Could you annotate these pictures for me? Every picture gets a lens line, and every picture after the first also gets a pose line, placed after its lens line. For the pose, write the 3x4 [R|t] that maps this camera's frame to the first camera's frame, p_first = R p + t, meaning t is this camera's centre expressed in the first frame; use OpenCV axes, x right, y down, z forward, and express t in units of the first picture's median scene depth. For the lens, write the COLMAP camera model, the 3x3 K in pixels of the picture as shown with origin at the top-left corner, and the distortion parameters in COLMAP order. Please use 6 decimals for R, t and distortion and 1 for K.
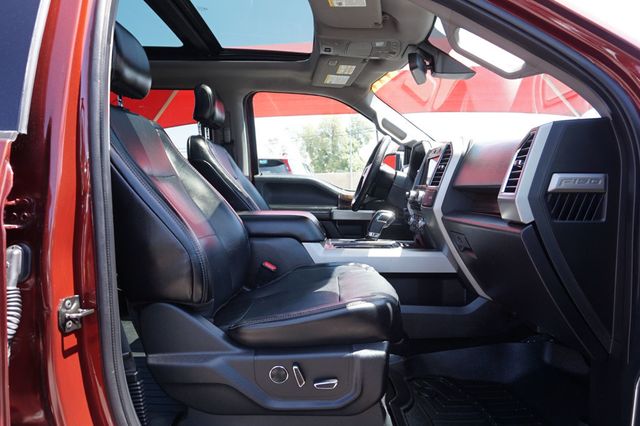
lens RADIAL K [[438.0, 0, 322.5], [0, 438.0, 209.5], [0, 0, 1]] dist [-0.021613, 0.001346]
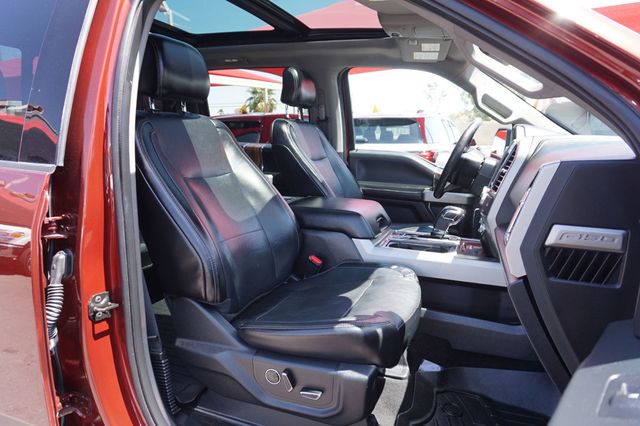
lens RADIAL K [[438.0, 0, 322.5], [0, 438.0, 209.5], [0, 0, 1]] dist [-0.021613, 0.001346]
pose [[0.935555, 0.076144, -0.344876, 0.360310], [-0.032780, 0.990989, 0.129874, -0.184695], [0.351657, -0.110199, 0.929620, 0.063697]]
